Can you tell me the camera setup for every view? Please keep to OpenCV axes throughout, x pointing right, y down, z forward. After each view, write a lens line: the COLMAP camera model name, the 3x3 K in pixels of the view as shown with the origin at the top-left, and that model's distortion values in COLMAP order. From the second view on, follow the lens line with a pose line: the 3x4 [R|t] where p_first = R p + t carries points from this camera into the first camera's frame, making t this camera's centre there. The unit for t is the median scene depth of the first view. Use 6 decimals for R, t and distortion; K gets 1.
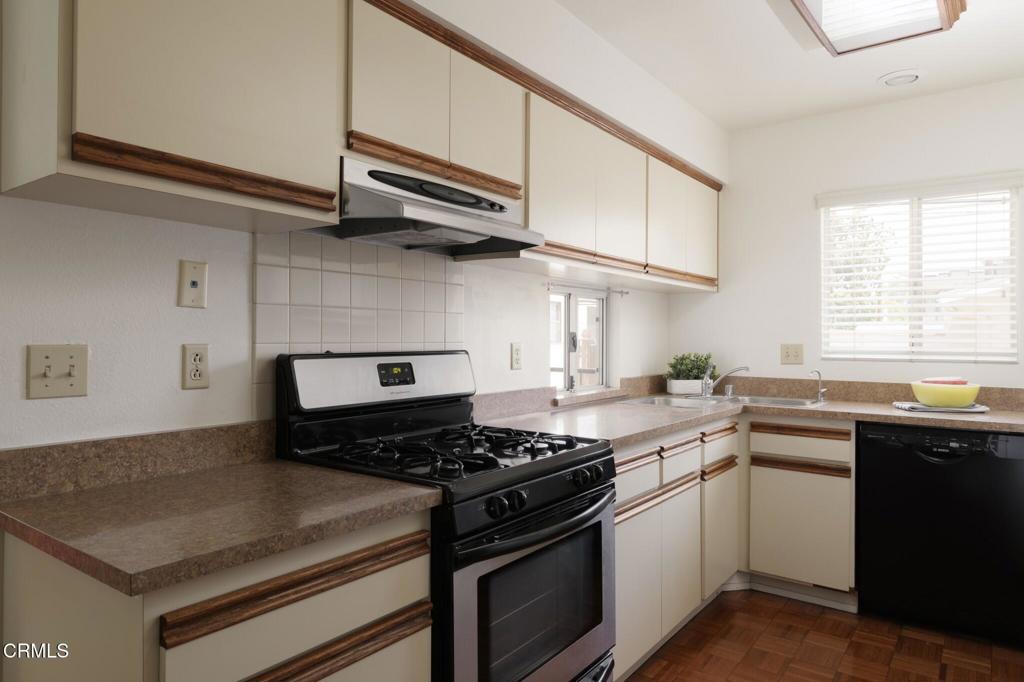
lens RADIAL K [[631.3, 0, 509.4], [0, 631.3, 336.6], [0, 0, 1]] dist [0.002244, 0.000056]
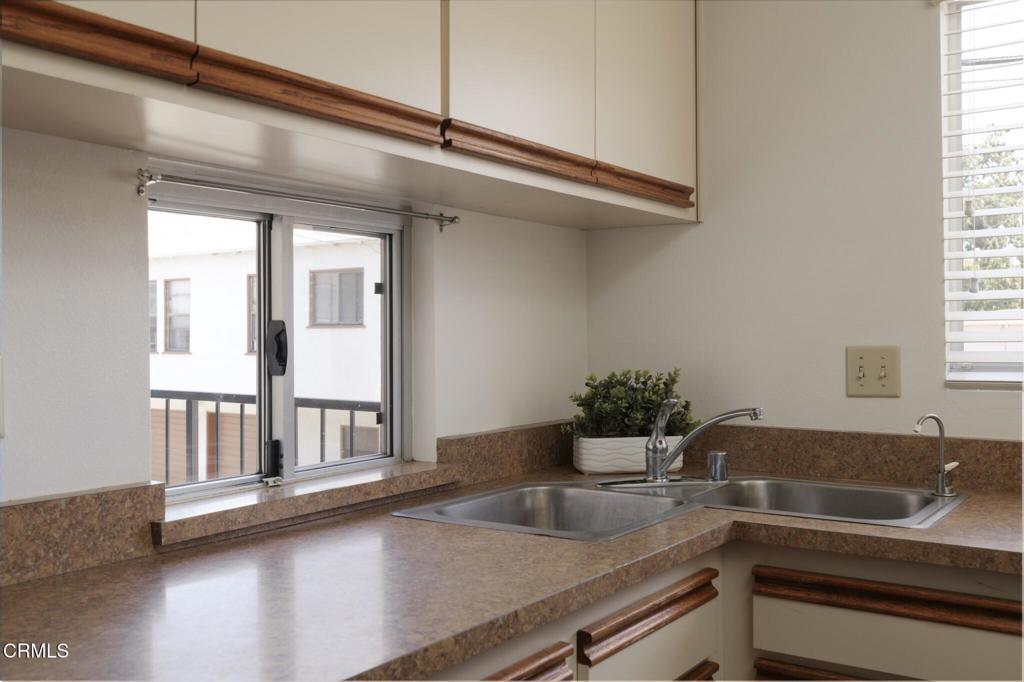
lens RADIAL K [[973.9, 0, 514.3], [0, 973.9, 327.3], [0, 0, 1]] dist [0.009151, -0.010918]
pose [[0.998857, -0.007307, 0.047238, 0.206811], [0.007524, 0.999962, -0.004425, 0.000664], [-0.047204, 0.004776, 0.998874, 0.424004]]
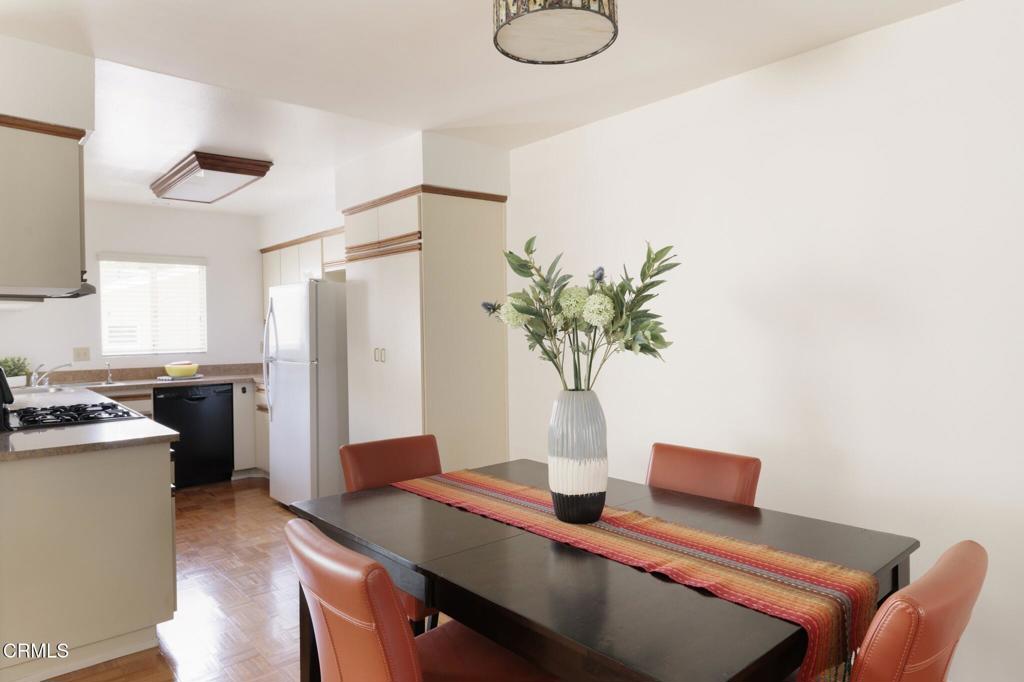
lens RADIAL K [[631.3, 0, 509.4], [0, 631.3, 336.6], [0, 0, 1]] dist [0.002244, 0.000056]
pose [[0.197482, -0.021847, 0.980063, -0.910614], [0.008689, 0.999751, 0.020535, -0.040047], [-0.980268, 0.004461, 0.197623, -0.338923]]
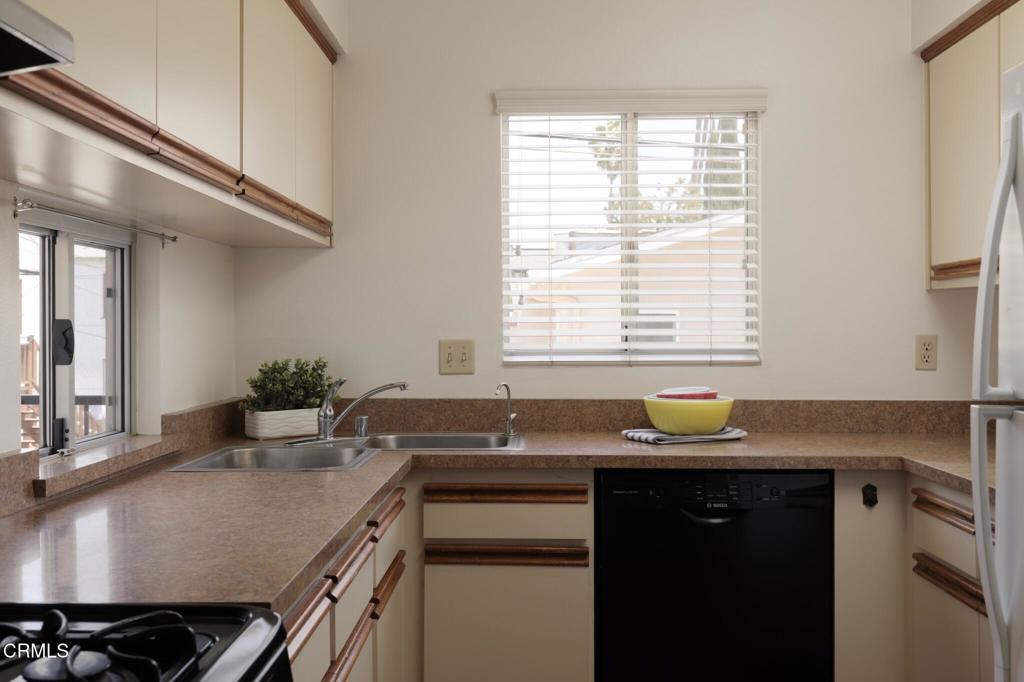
lens RADIAL K [[949.8, 0, 508.1], [0, 949.8, 324.3], [0, 0, 1]] dist [-0.010021, -0.010296]
pose [[0.808995, -0.002162, 0.587811, -0.036314], [0.003759, 0.999992, -0.001496, -0.001234], [-0.587803, 0.003419, 0.808997, 0.277093]]
